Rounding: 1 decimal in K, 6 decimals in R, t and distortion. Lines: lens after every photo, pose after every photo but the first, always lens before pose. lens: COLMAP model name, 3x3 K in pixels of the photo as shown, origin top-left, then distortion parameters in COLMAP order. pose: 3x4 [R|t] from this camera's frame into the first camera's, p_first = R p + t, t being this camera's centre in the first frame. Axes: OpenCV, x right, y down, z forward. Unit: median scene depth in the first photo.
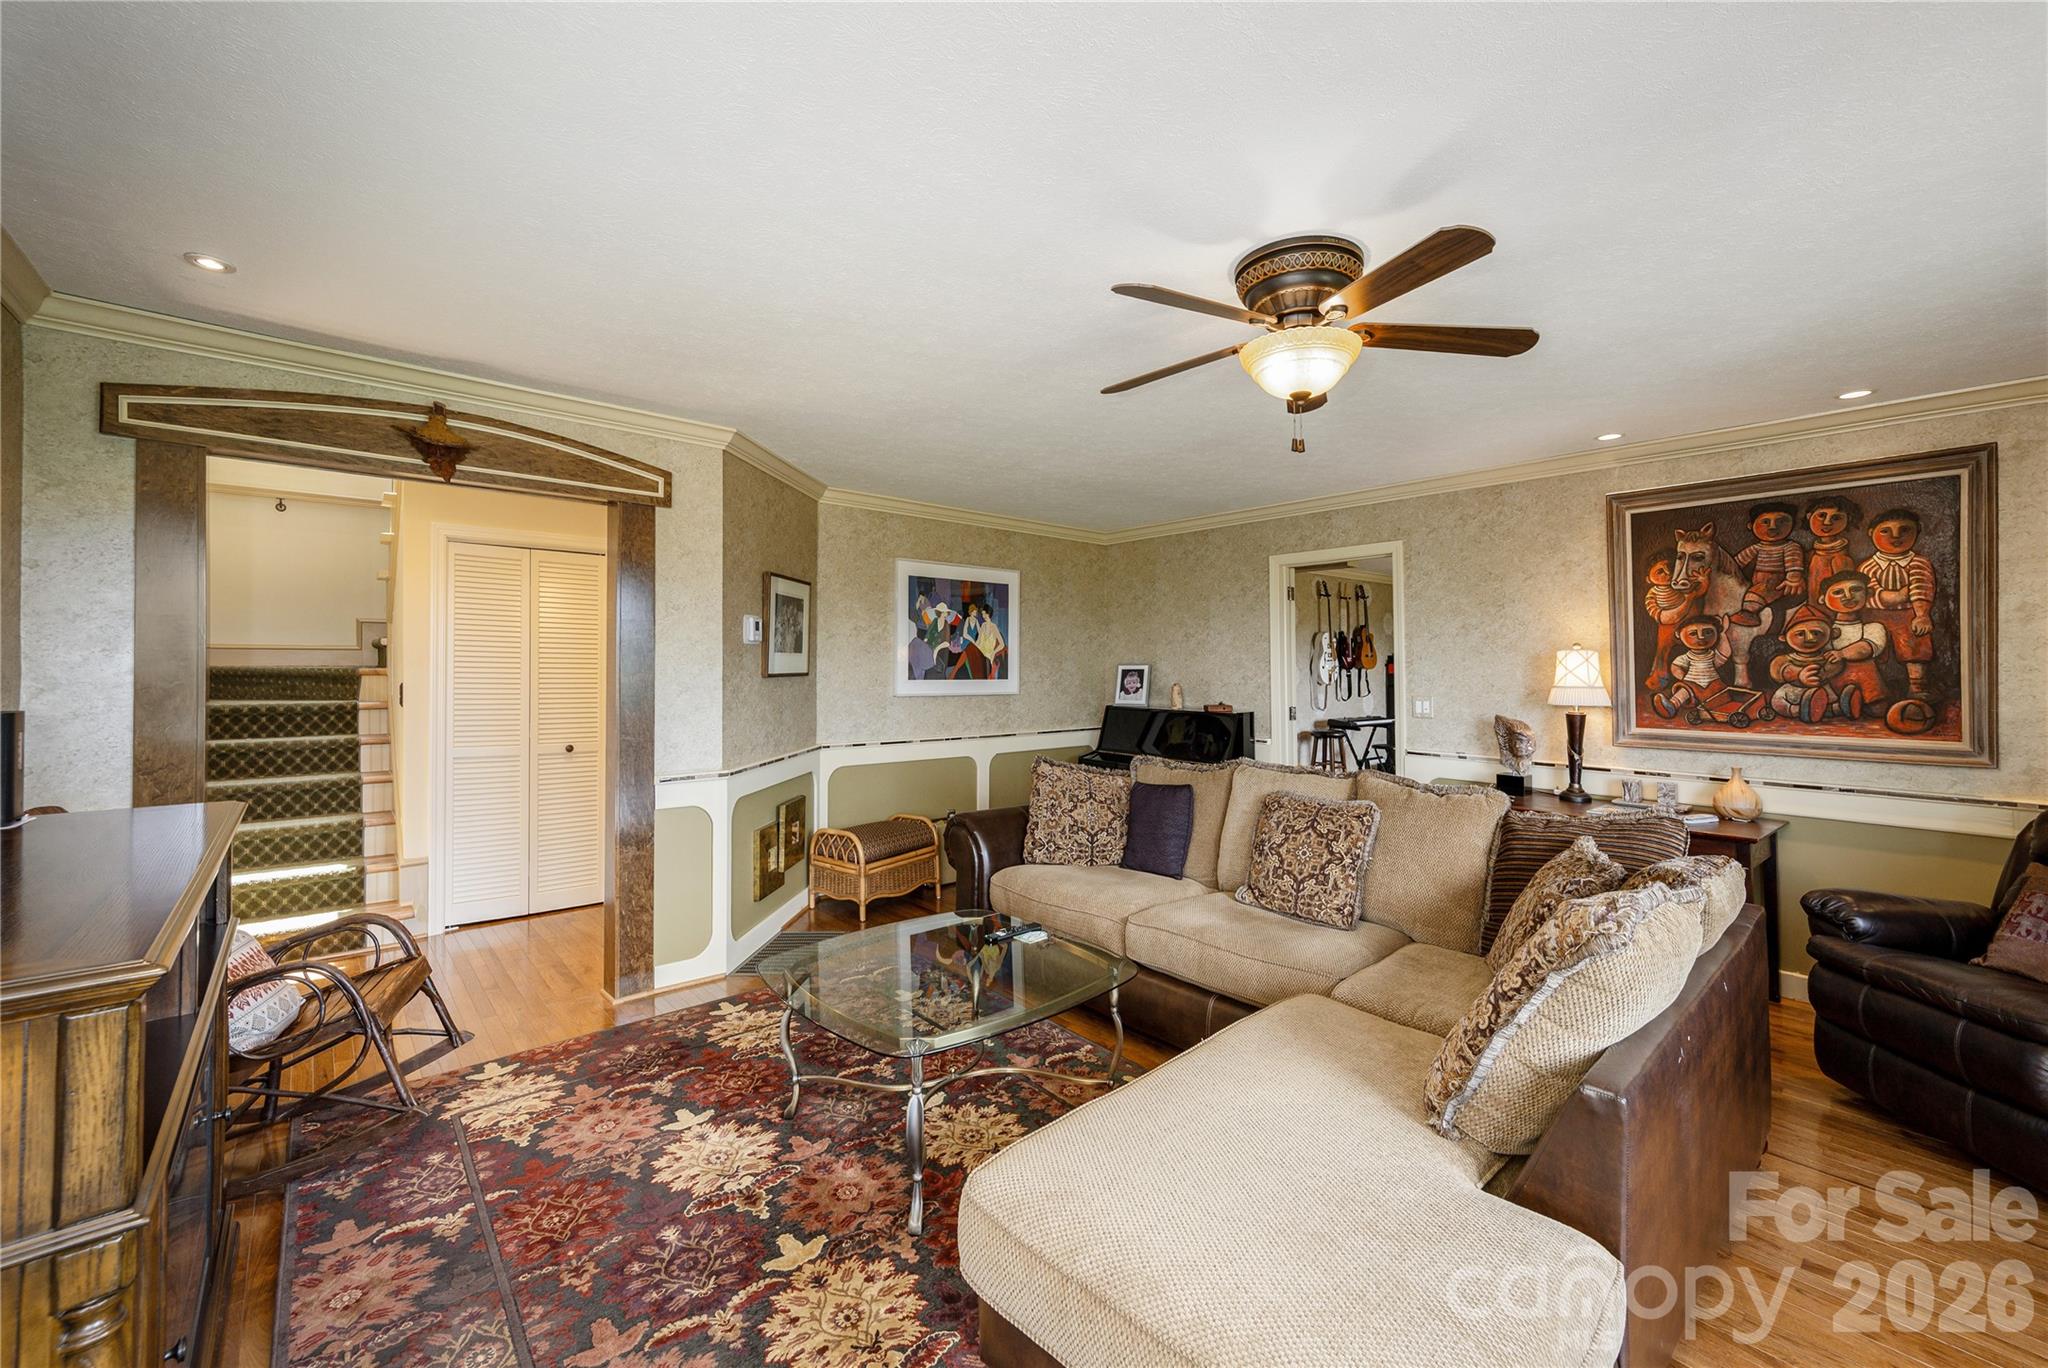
lens RADIAL K [[822.1, 0, 1064.6], [0, 822.1, 694.2], [0, 0, 1]] dist [0.006877, -0.001219]
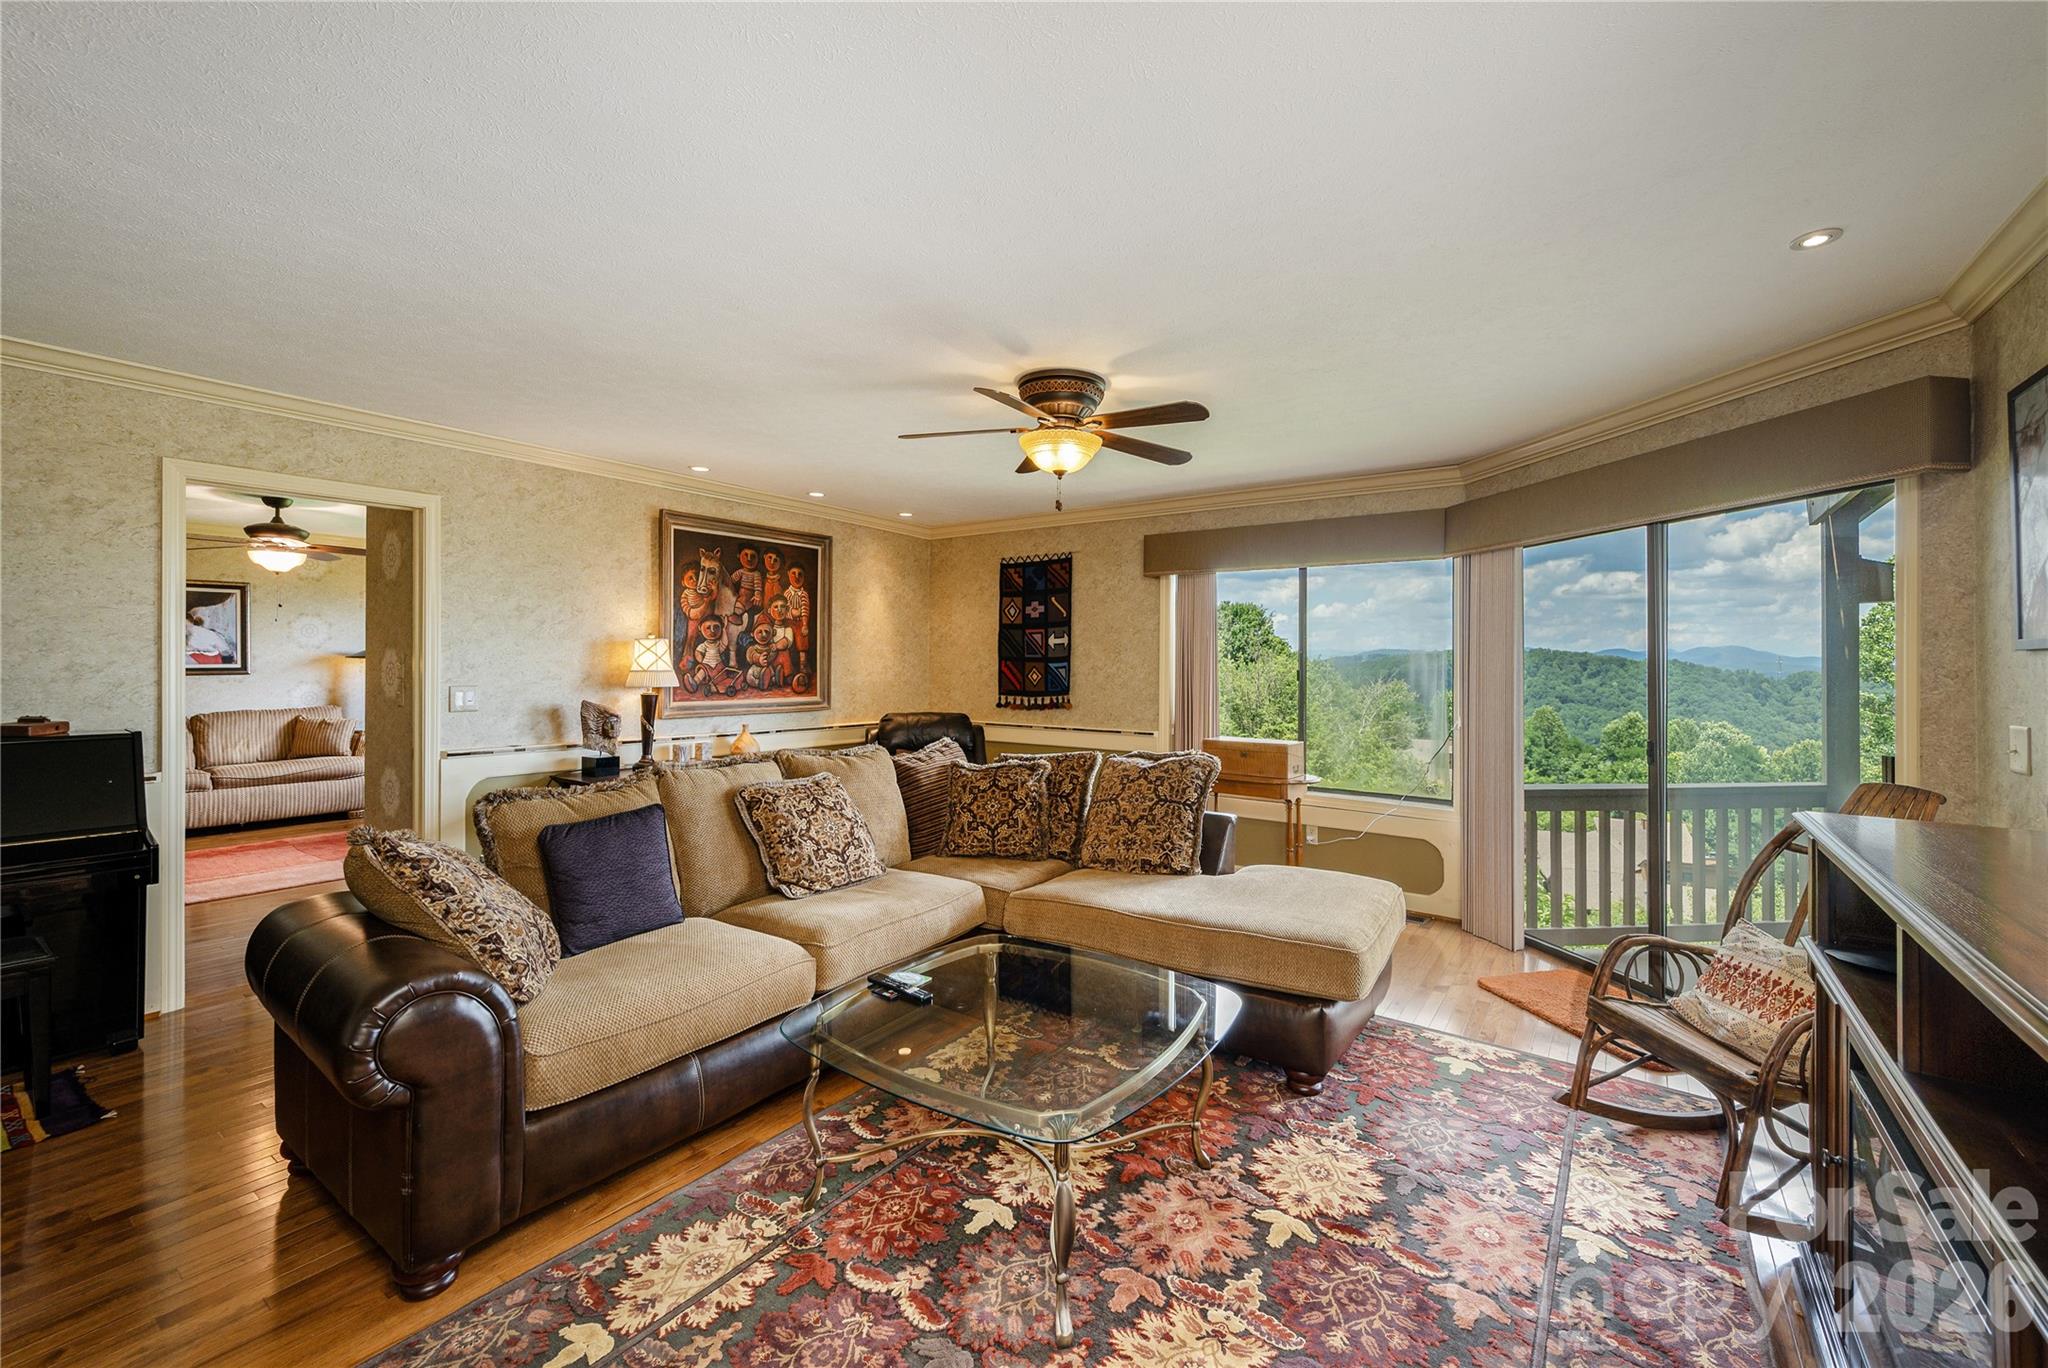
lens RADIAL K [[822.1, 0, 1024.0], [0, 822.1, 674.6], [0, 0, 1]] dist [0.006877, -0.001219]
pose [[-0.199911, -0.021358, 0.979581, -0.714214], [0.021144, 0.999436, 0.026106, -0.025108], [-0.979586, 0.025931, -0.199347, 0.857241]]
